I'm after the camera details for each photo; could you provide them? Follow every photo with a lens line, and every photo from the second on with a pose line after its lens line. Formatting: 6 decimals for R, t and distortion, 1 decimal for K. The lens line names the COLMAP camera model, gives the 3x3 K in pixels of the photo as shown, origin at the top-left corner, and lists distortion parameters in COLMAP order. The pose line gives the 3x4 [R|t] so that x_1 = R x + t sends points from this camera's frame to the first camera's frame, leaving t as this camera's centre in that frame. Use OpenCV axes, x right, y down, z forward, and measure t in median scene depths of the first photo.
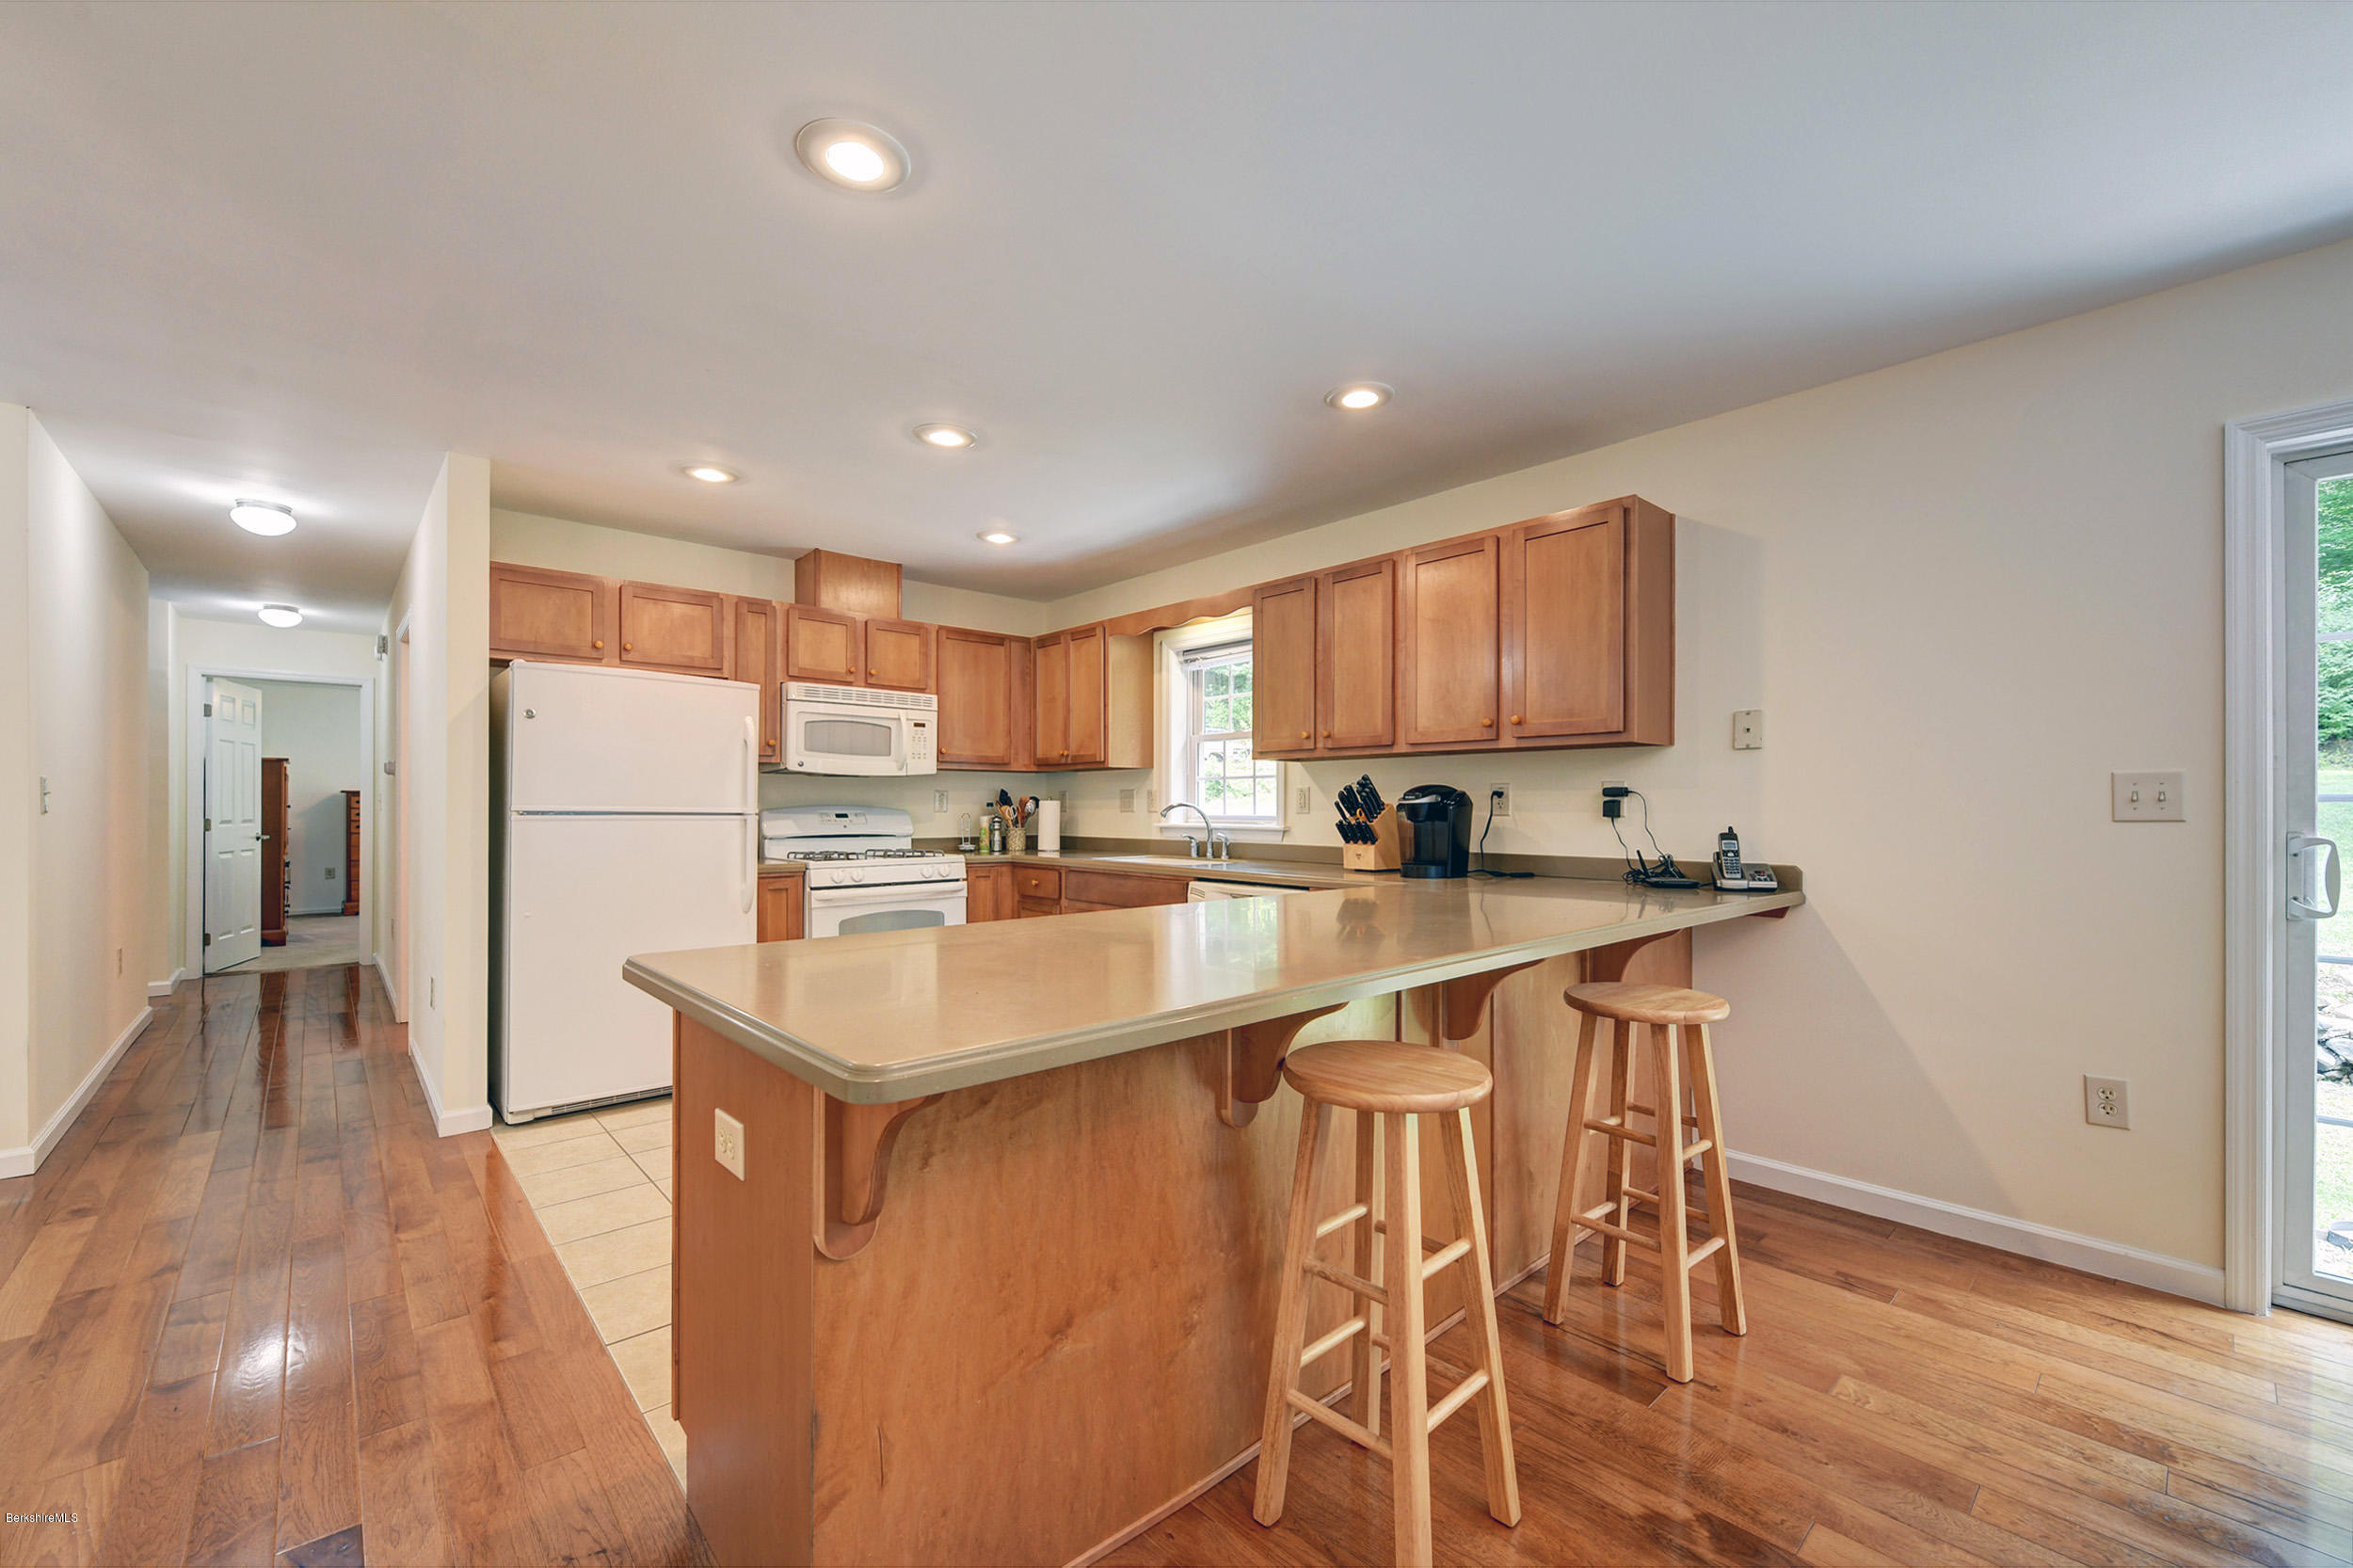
lens RADIAL K [[940.6, 0, 1200.0], [0, 940.6, 796.8], [0, 0, 1]] dist [-0.001664, -0.000659]
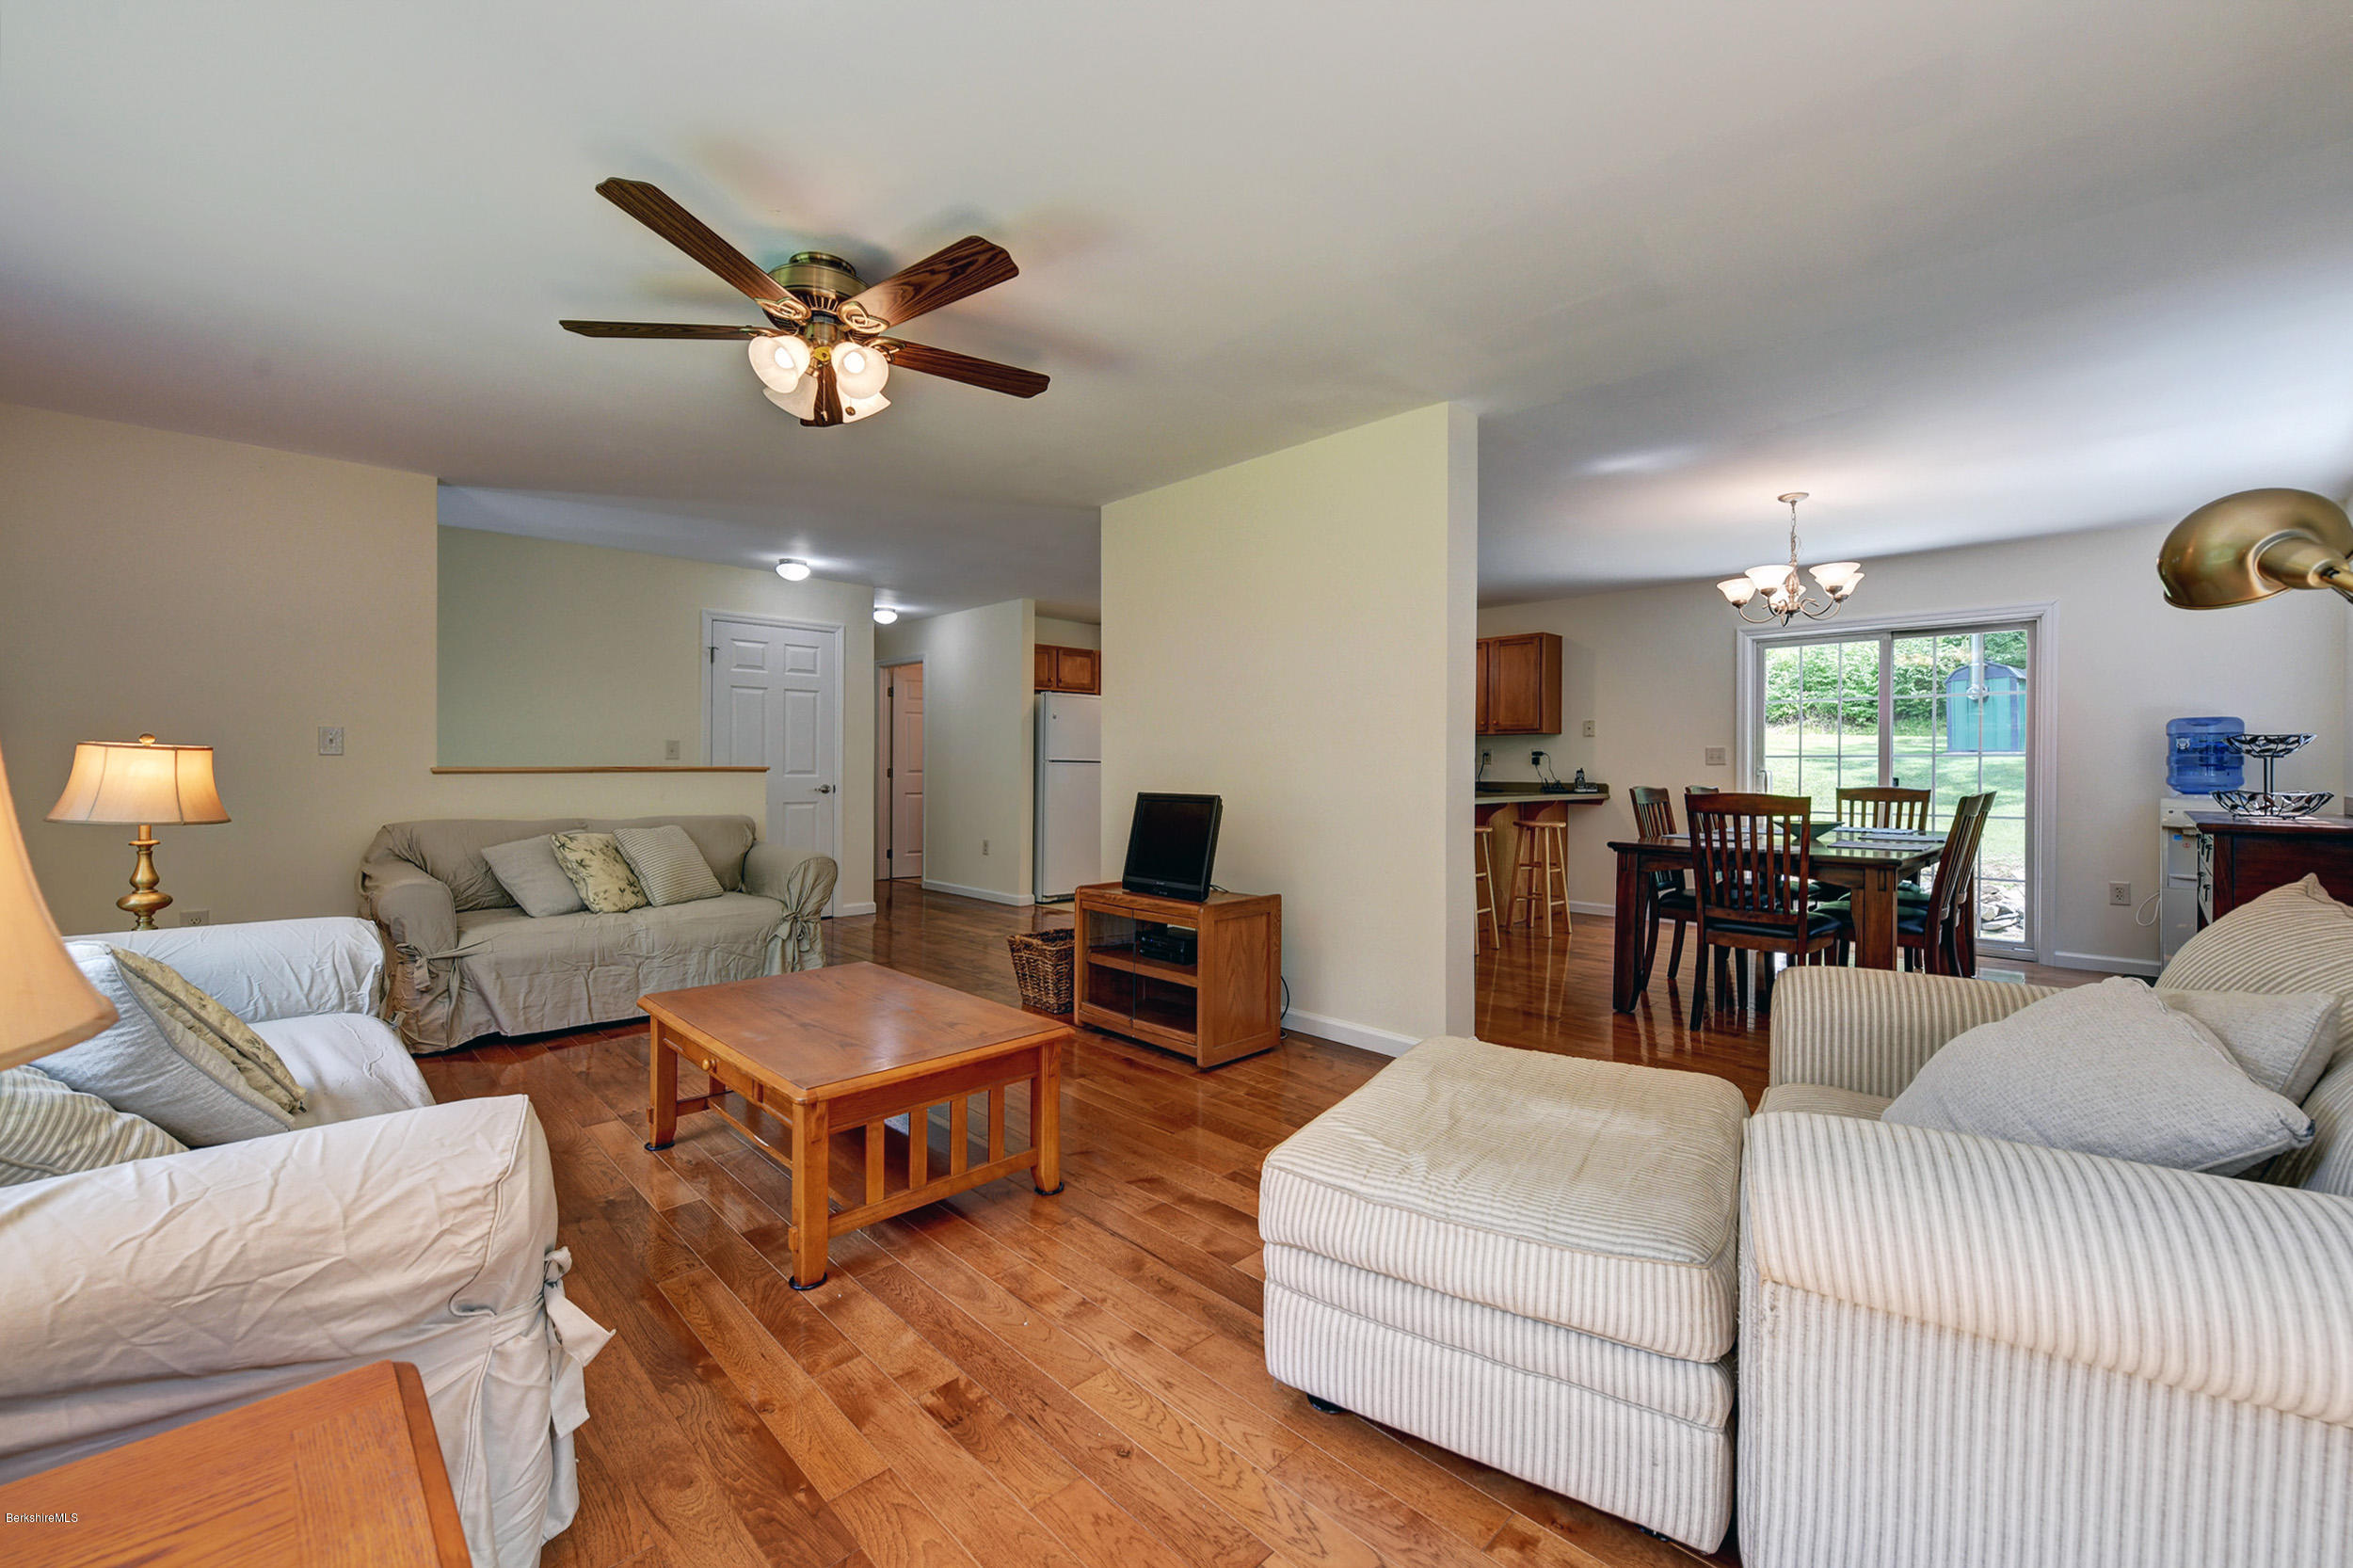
lens RADIAL K [[940.6, 0, 1200.0], [0, 940.6, 796.8], [0, 0, 1]] dist [-0.001664, -0.000659]
pose [[0.999427, 0.001768, 0.033793, -0.540689], [-0.003198, 0.999100, 0.042304, 0.006544], [-0.033688, -0.042388, 0.998533, -1.485870]]
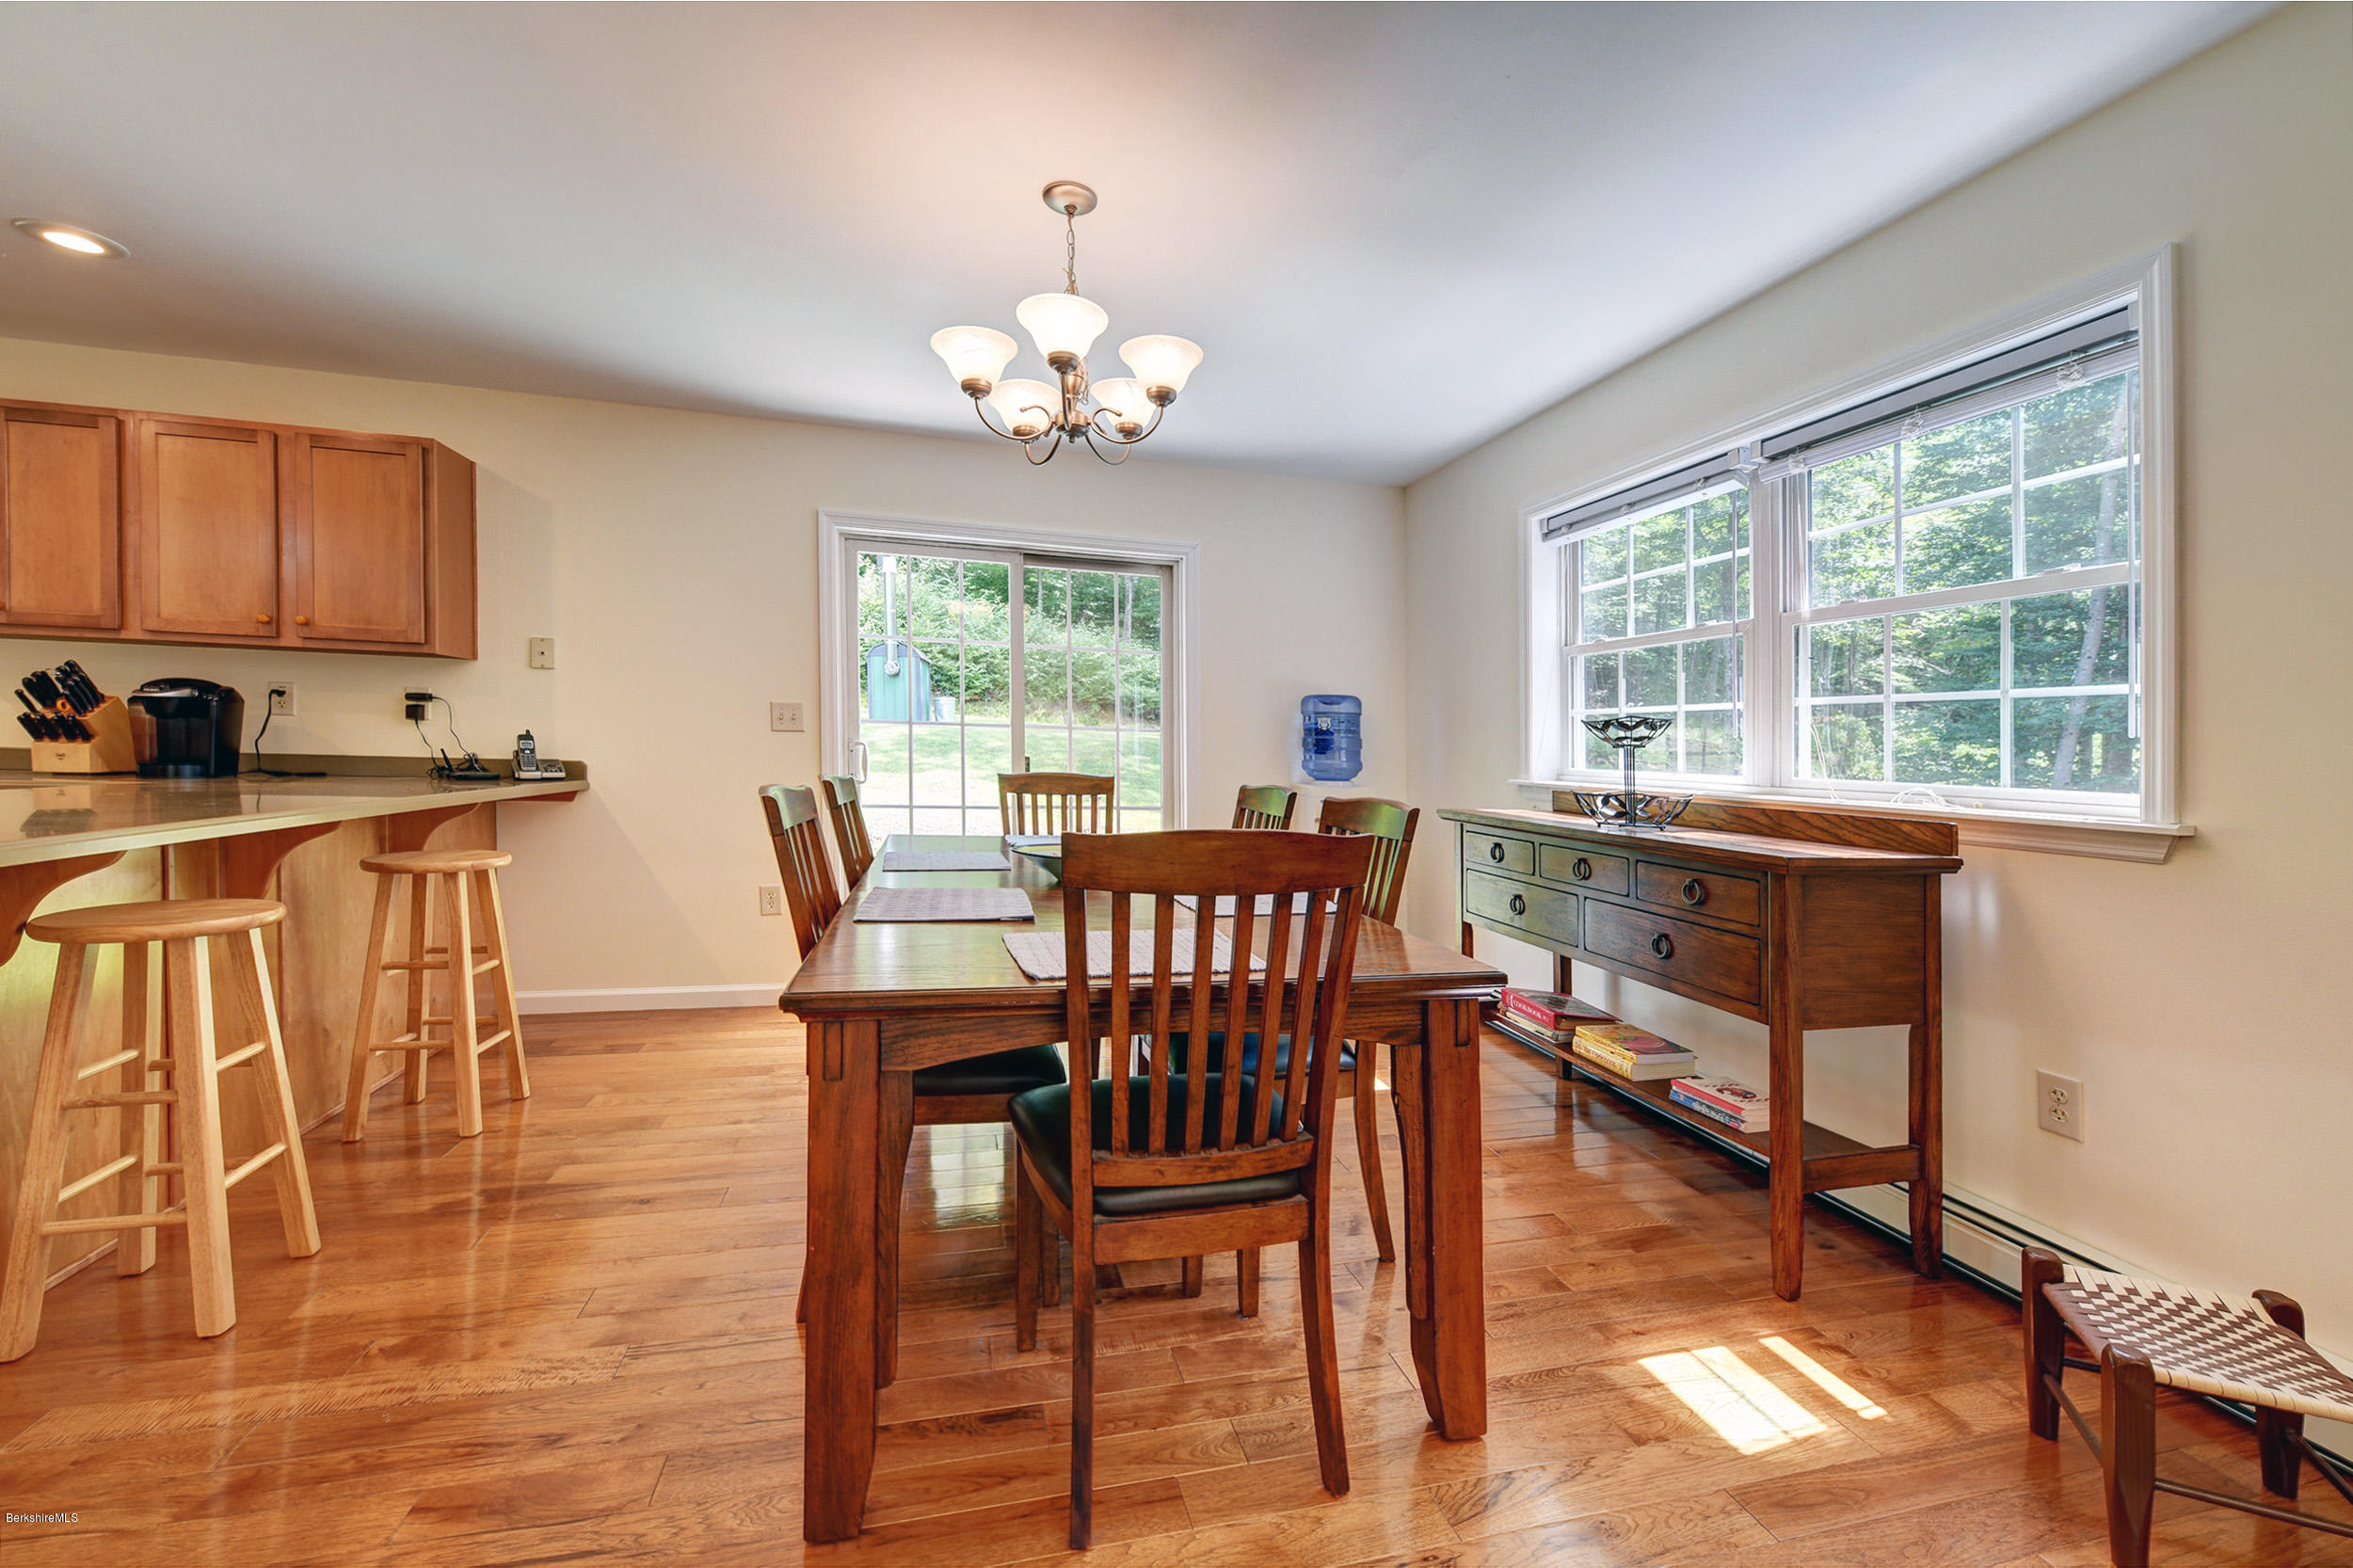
lens RADIAL K [[940.6, 0, 1200.0], [0, 940.6, 796.8], [0, 0, 1]] dist [-0.001664, -0.000659]
pose [[0.462794, -0.032529, 0.885869, -0.132289], [-0.038340, 0.997657, 0.056663, 0.015972], [-0.885636, -0.060188, 0.460463, -0.375368]]
